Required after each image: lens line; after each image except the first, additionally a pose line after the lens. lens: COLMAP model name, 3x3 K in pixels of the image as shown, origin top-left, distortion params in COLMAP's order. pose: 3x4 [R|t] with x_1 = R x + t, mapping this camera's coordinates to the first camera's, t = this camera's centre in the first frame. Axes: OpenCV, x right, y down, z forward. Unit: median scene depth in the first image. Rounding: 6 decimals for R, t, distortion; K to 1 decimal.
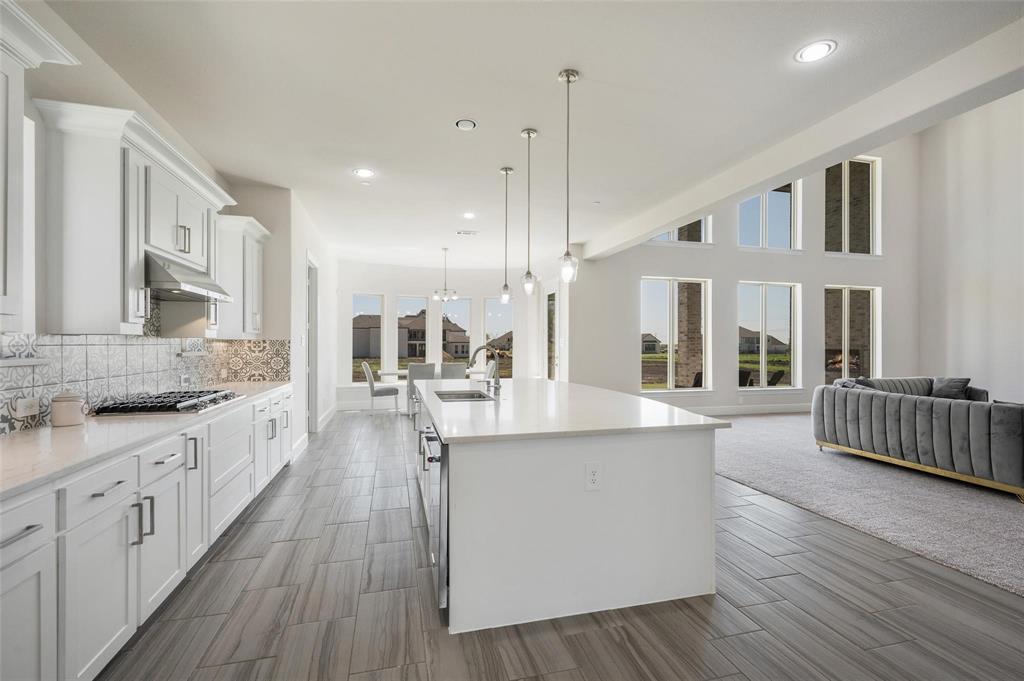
lens RADIAL K [[452.7, 0, 512.0], [0, 452.7, 340.5], [0, 0, 1]] dist [0.001082, 0.000044]
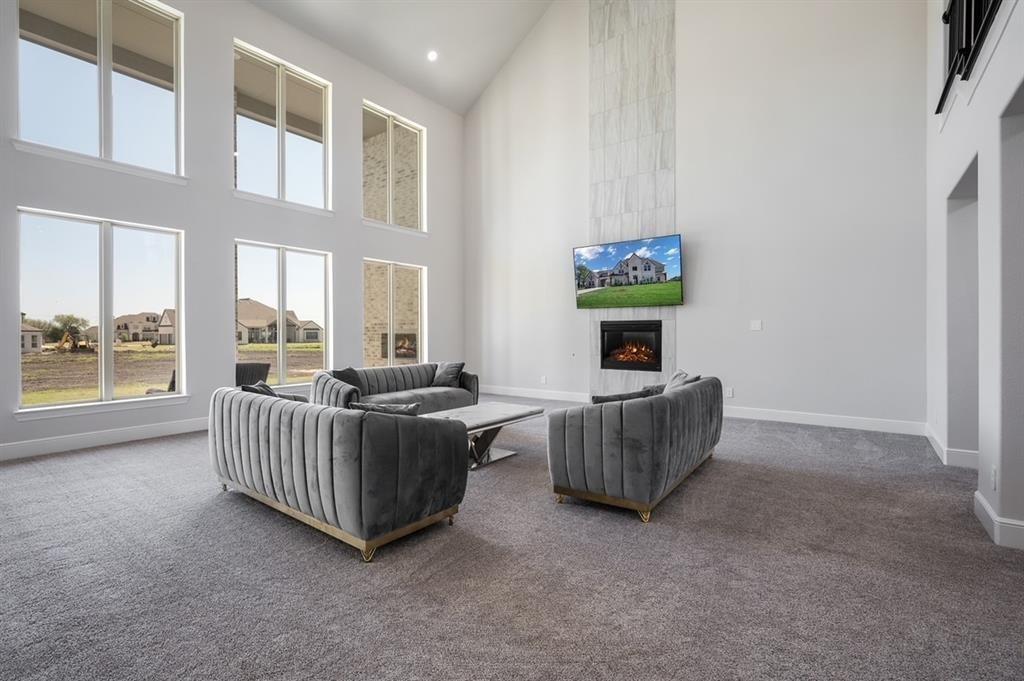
lens RADIAL K [[460.1, 0, 512.0], [0, 460.1, 340.5], [0, 0, 1]] dist [0.000172, 0.000010]
pose [[0.785822, -0.018705, 0.618170, 0.497201], [0.002596, 0.999633, 0.026949, 0.011942], [-0.618448, -0.019572, 0.785582, 0.193083]]
